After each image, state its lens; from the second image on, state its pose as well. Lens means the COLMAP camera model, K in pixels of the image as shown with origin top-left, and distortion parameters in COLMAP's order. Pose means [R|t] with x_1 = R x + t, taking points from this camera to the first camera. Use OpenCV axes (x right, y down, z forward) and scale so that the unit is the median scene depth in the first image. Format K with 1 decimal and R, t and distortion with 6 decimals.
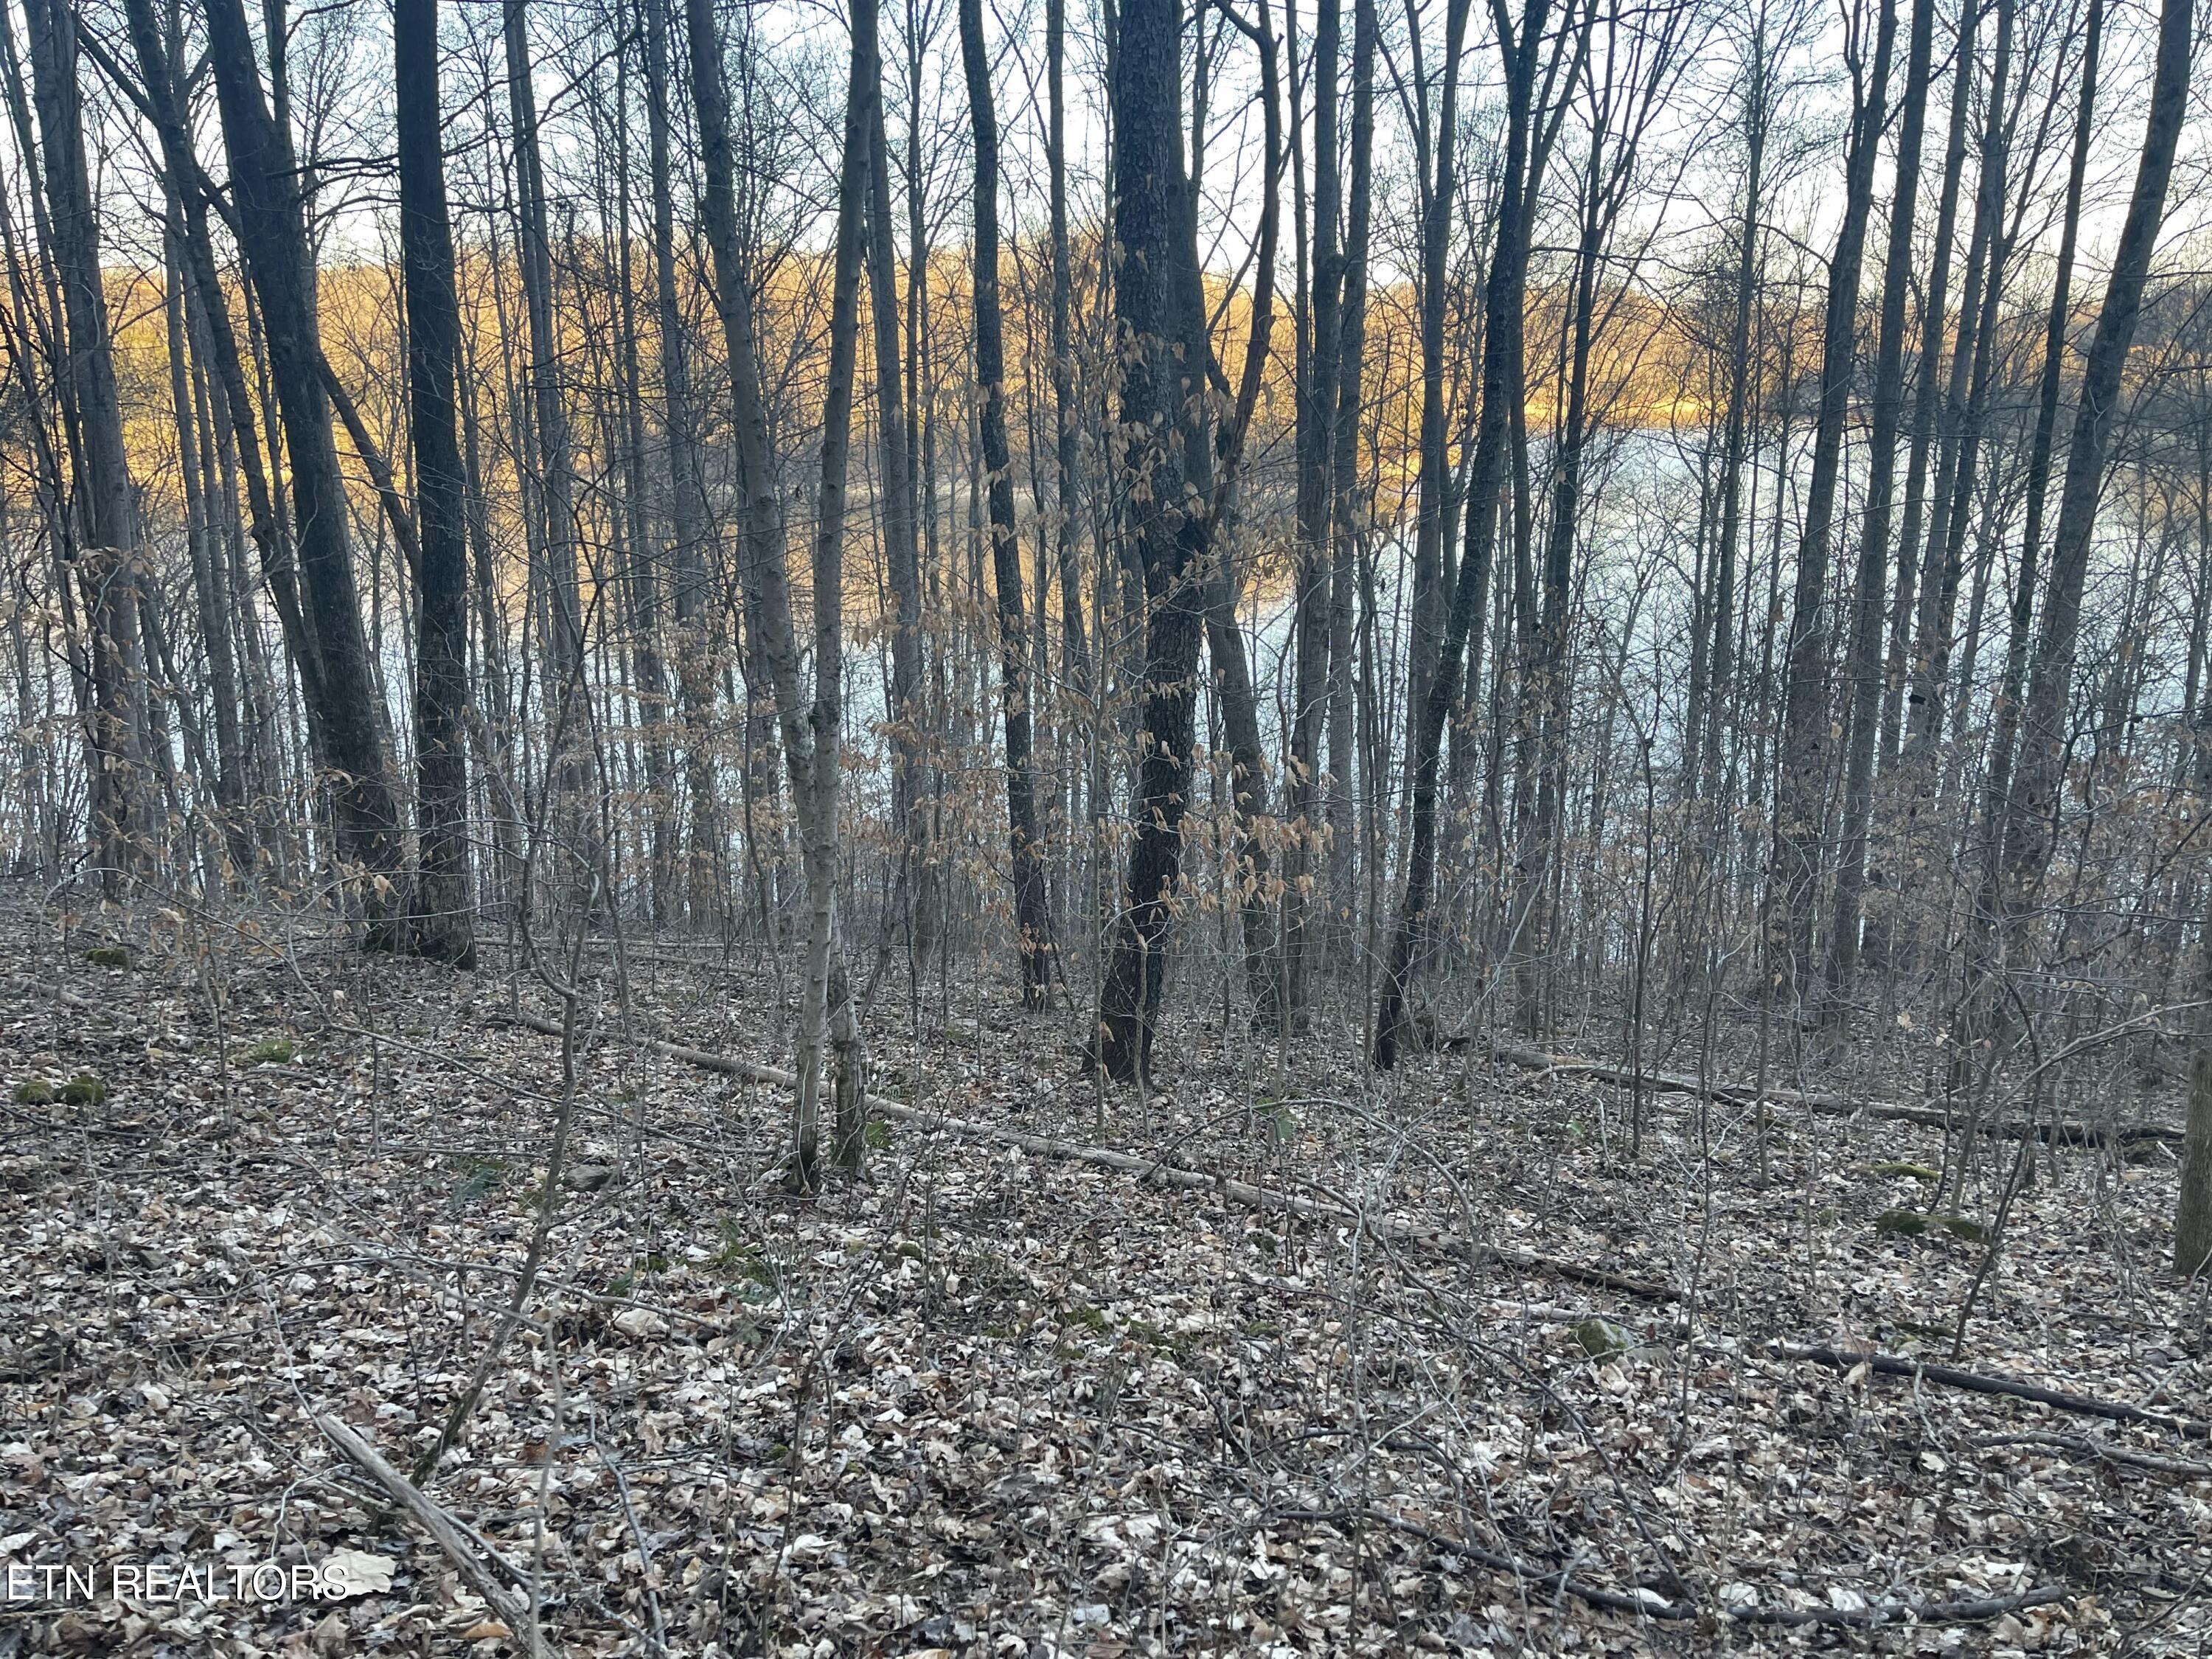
lens RADIAL K [[1617.1, 0, 1138.1], [0, 1617.1, 835.0], [0, 0, 1]] dist [0.048742, -0.054551]
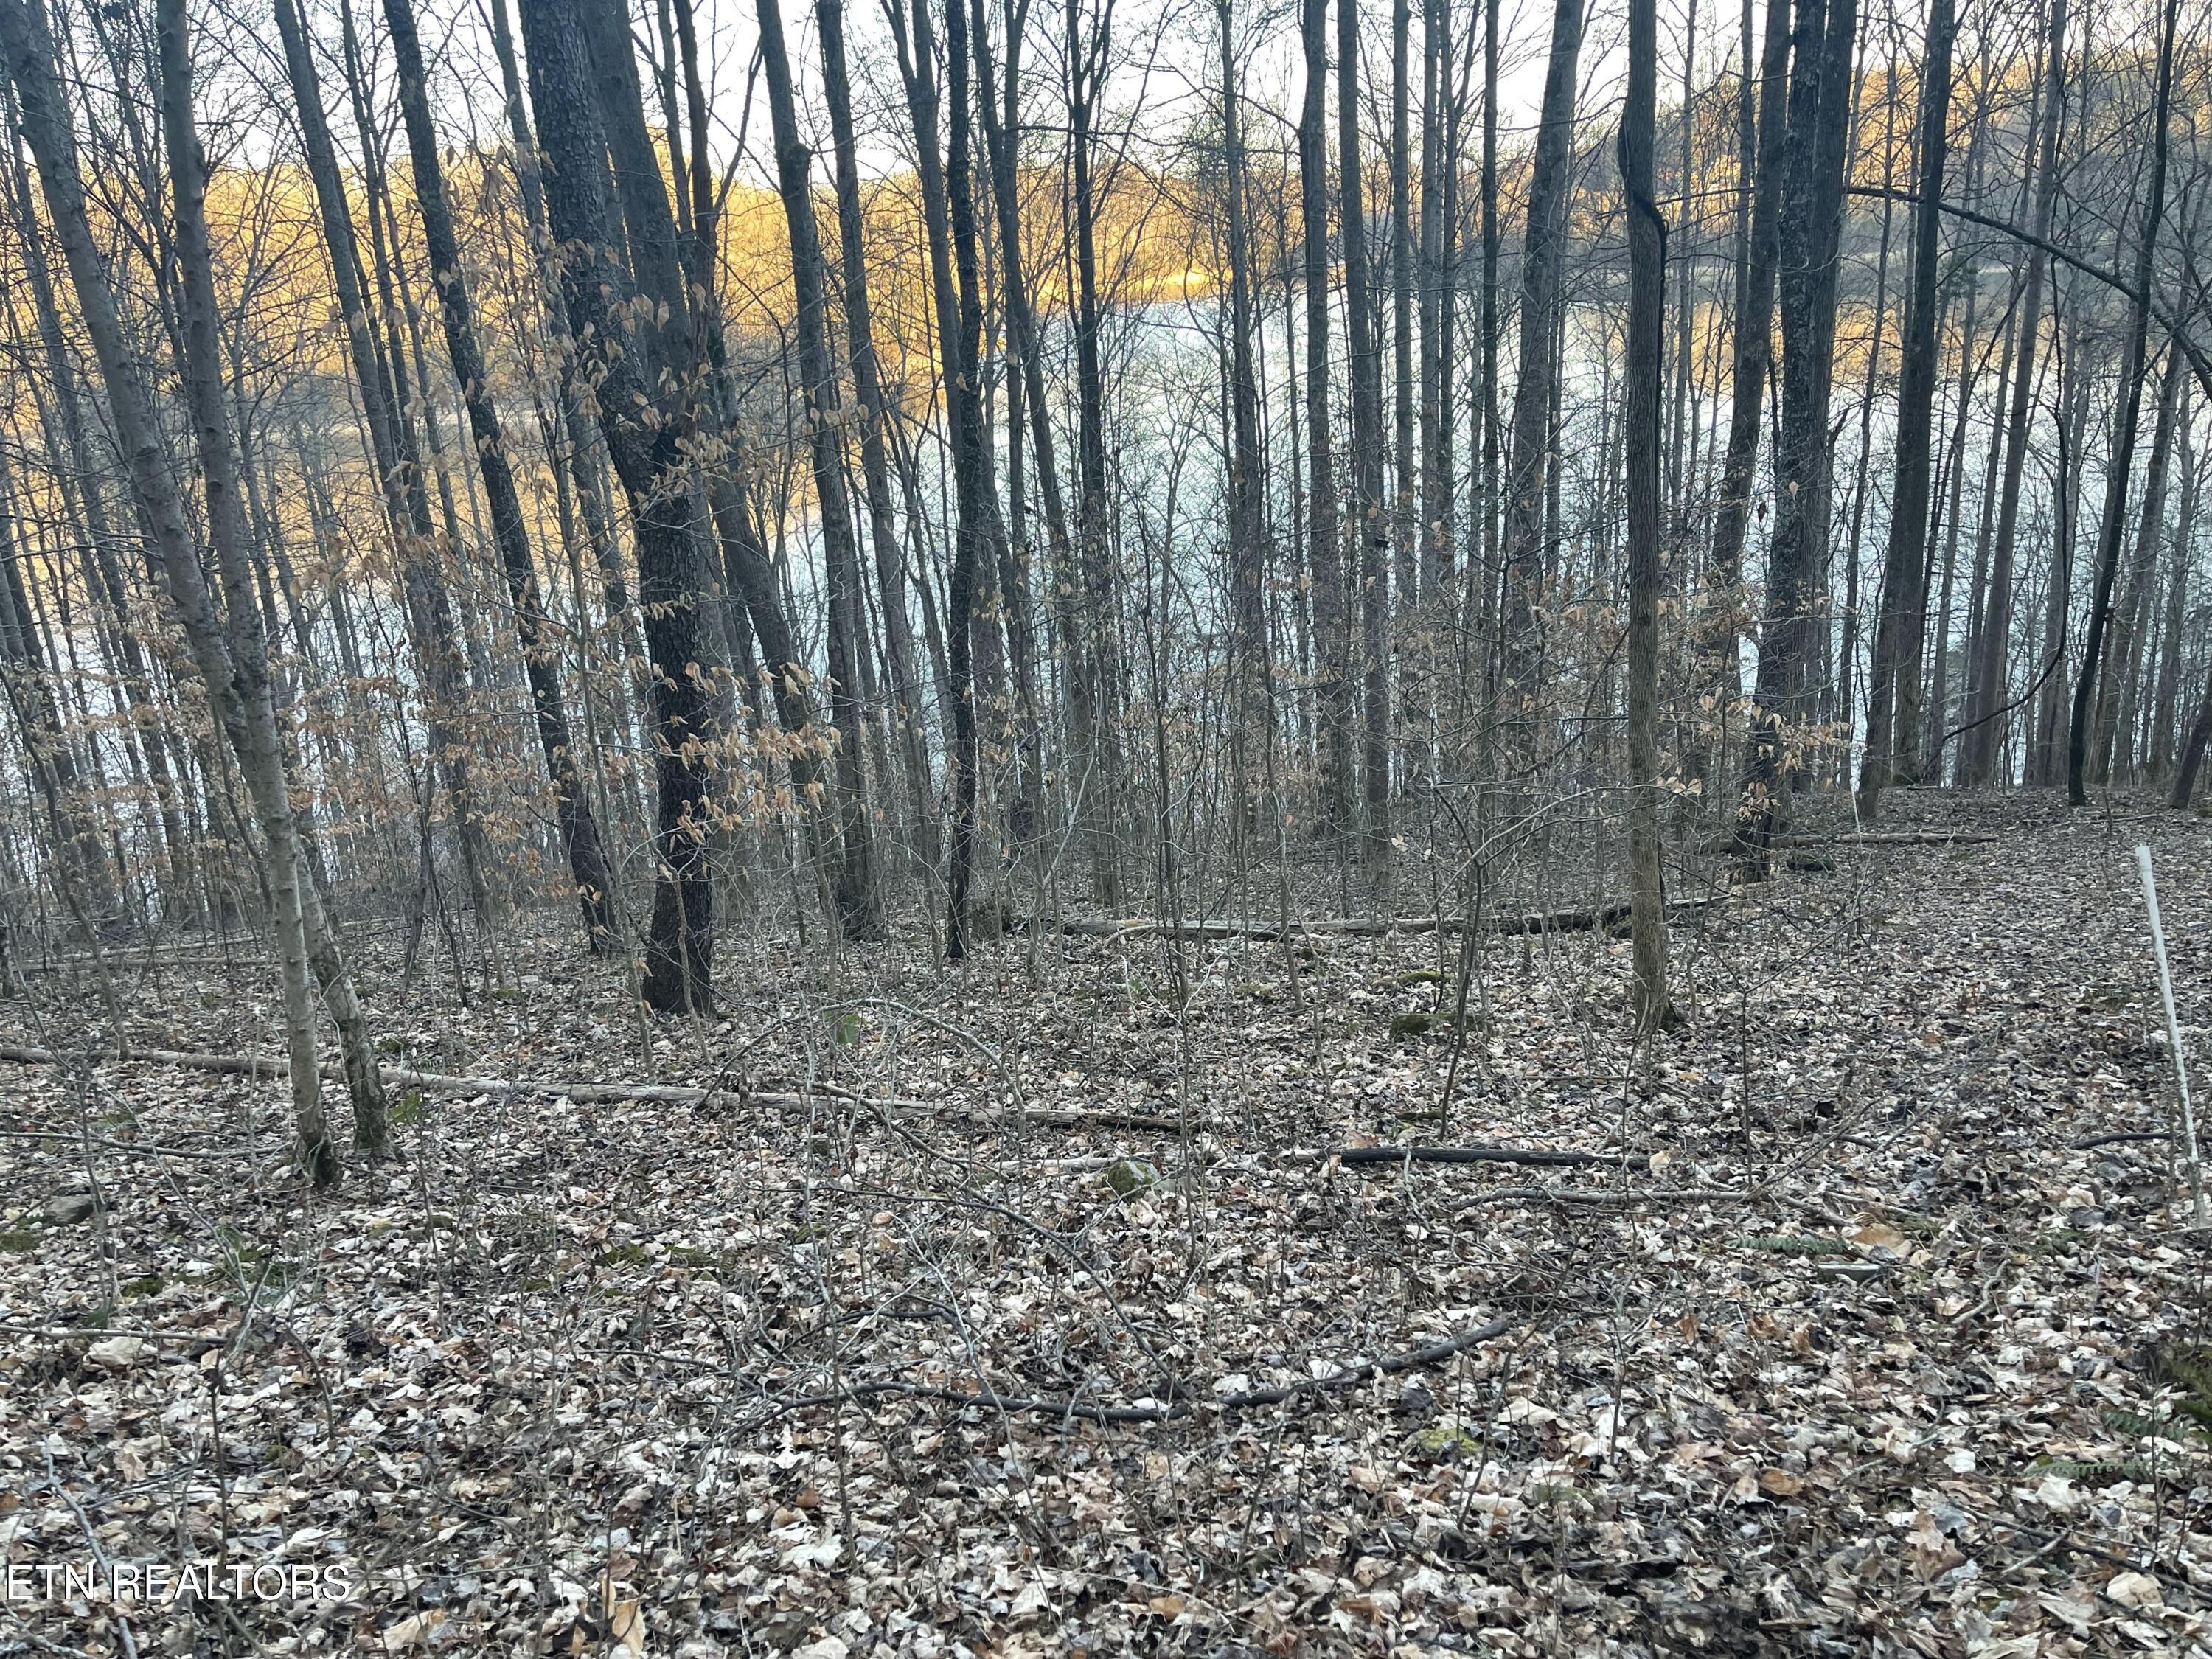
lens RADIAL K [[1617.1, 0, 1138.1], [0, 1617.1, 835.0], [0, 0, 1]] dist [0.048742, -0.054551]
pose [[0.969417, -0.137853, 0.203044, 0.108125], [0.125119, 0.989353, 0.074331, 0.009163], [-0.211129, -0.046653, 0.976344, -0.026181]]
